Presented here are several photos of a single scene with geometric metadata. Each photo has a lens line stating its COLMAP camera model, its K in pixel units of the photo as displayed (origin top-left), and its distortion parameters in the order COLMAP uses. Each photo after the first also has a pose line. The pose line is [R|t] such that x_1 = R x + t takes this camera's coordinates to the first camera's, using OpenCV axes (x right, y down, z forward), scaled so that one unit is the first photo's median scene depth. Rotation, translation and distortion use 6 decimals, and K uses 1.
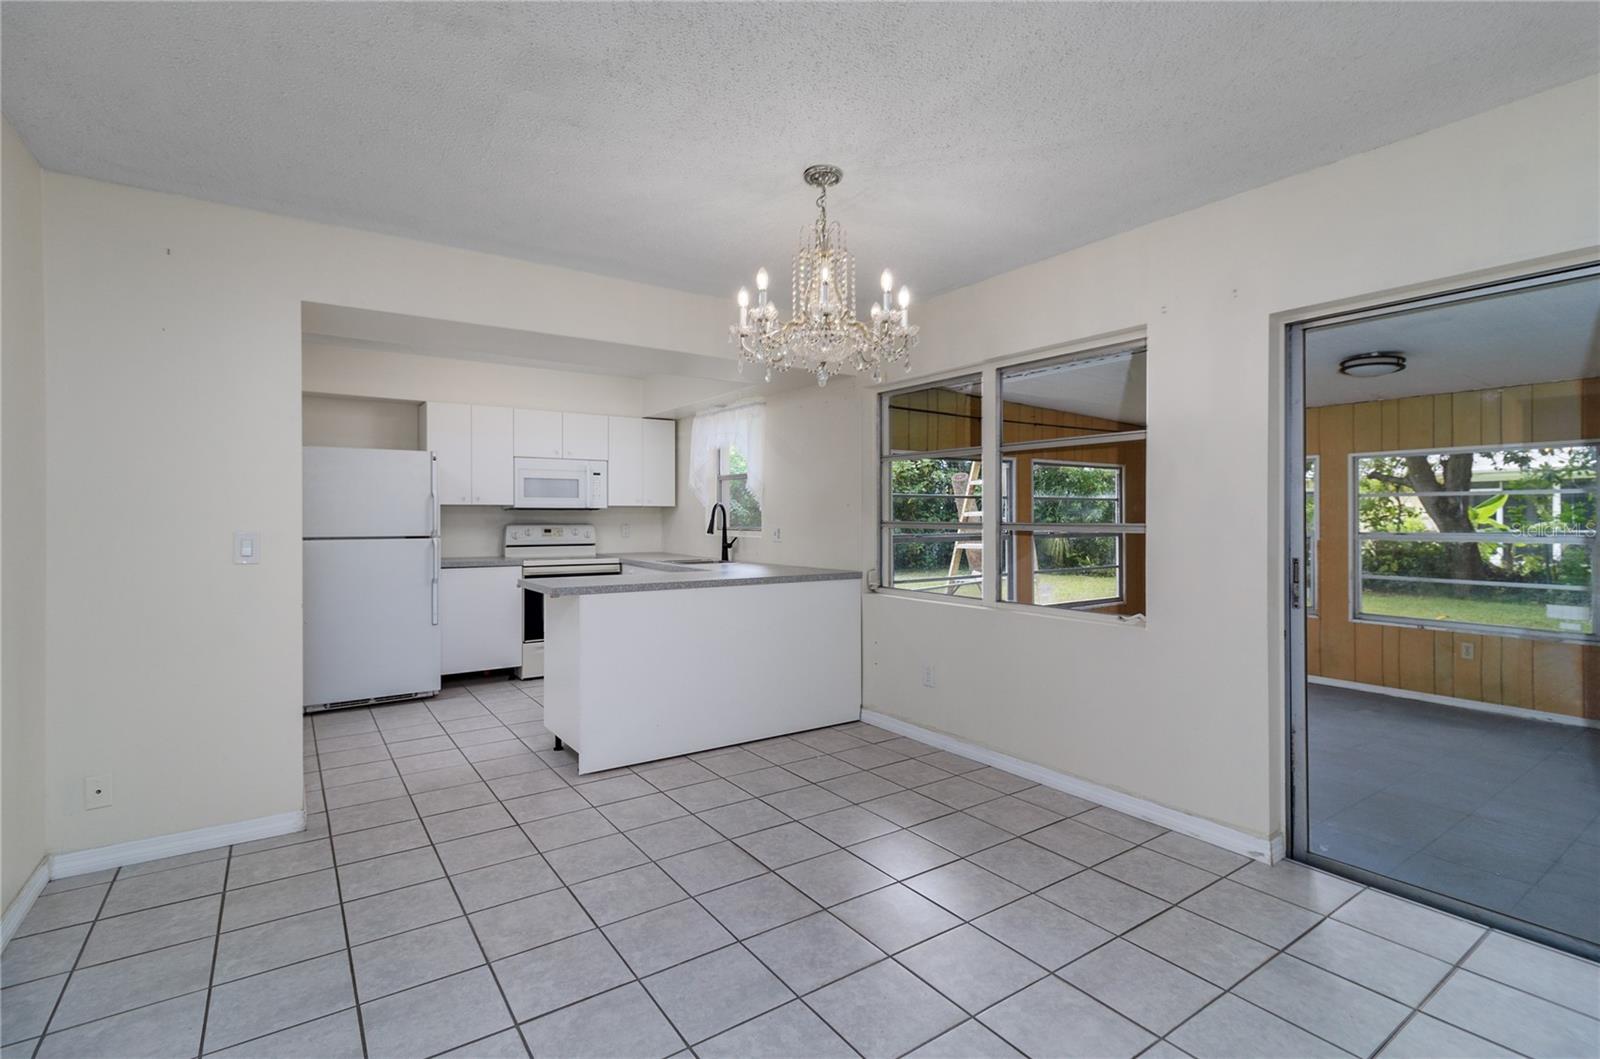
lens RADIAL K [[745.5, 0, 814.2], [0, 745.5, 520.4], [0, 0, 1]] dist [0.000644, -0.000639]
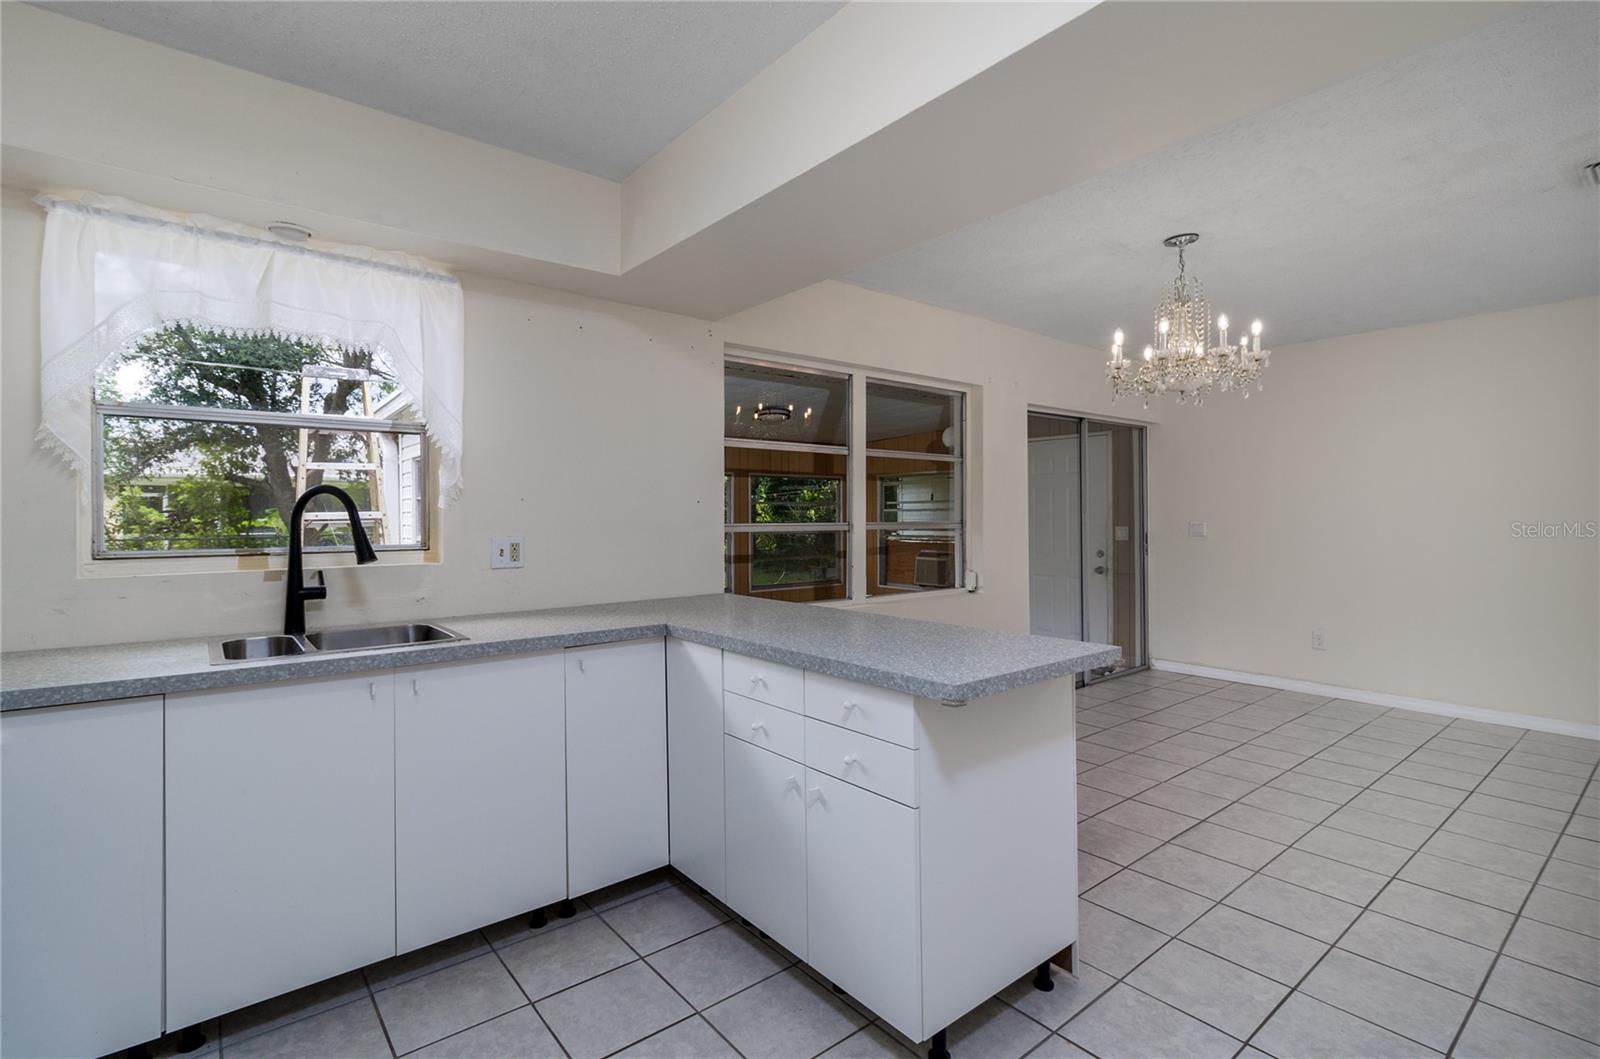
lens RADIAL K [[745.5, 0, 806.6], [0, 745.5, 527.1], [0, 0, 1]] dist [0.000644, -0.000639]
pose [[-0.070106, -0.012980, 0.997455, -0.547689], [0.008539, 0.999871, 0.013612, -0.004448], [-0.997503, 0.009471, -0.069986, 0.789483]]
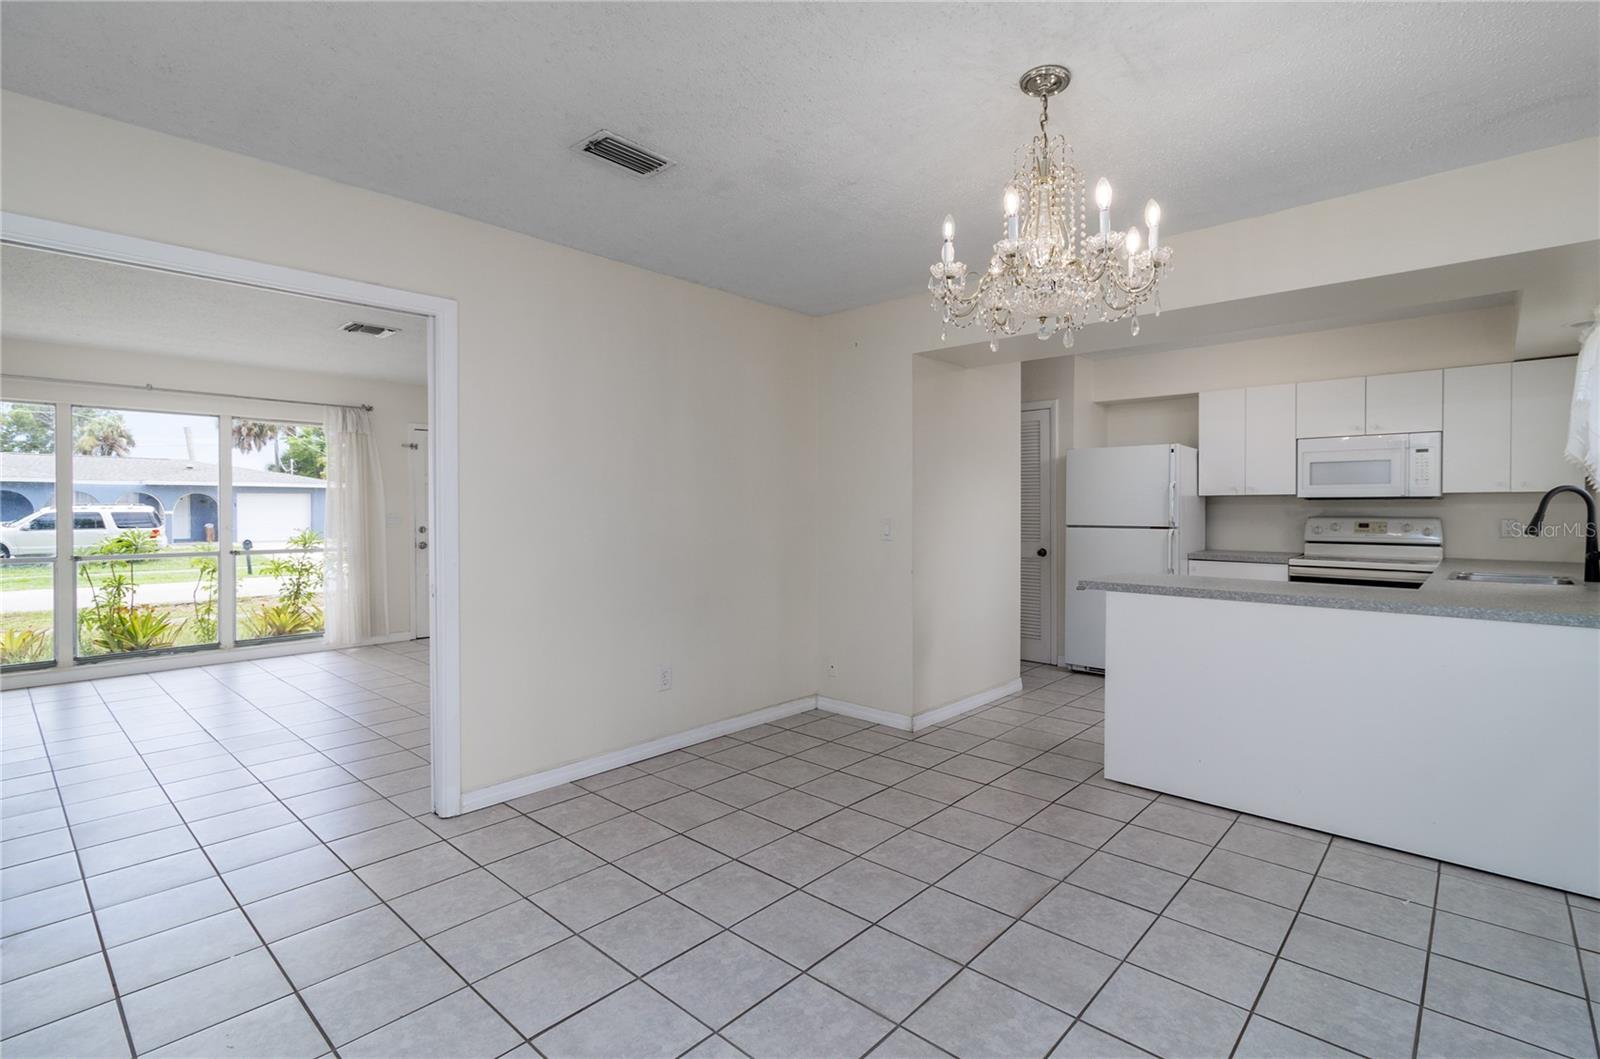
lens RADIAL K [[745.5, 0, 809.4], [0, 745.5, 515.6], [0, 0, 1]] dist [0.000644, -0.000639]
pose [[0.216806, 0.010082, -0.976163, 0.338264], [-0.003604, 0.999948, 0.009527, -0.002304], [0.976208, 0.001453, 0.216831, 0.267215]]
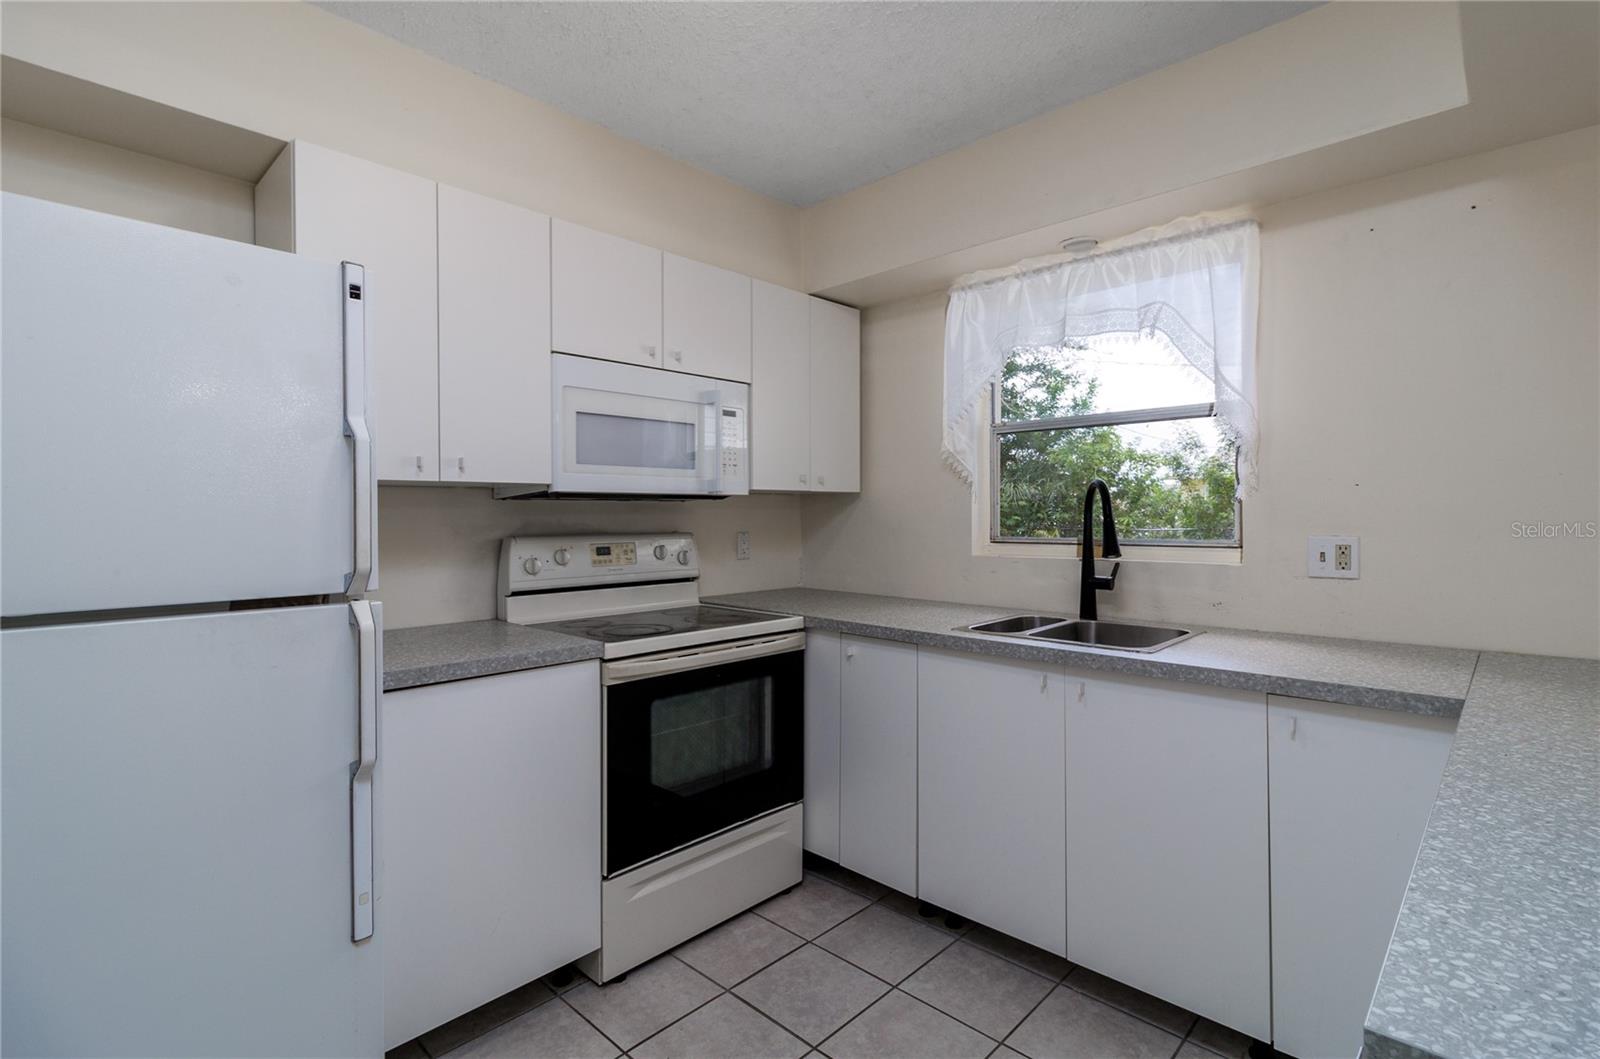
lens RADIAL K [[745.5, 0, 809.1], [0, 745.5, 521.0], [0, 0, 1]] dist [0.000644, -0.000639]
pose [[0.979740, -0.007471, 0.200137, -0.368960], [0.006660, 0.999967, 0.004729, -0.003880], [-0.200165, -0.003300, 0.979757, 0.646757]]
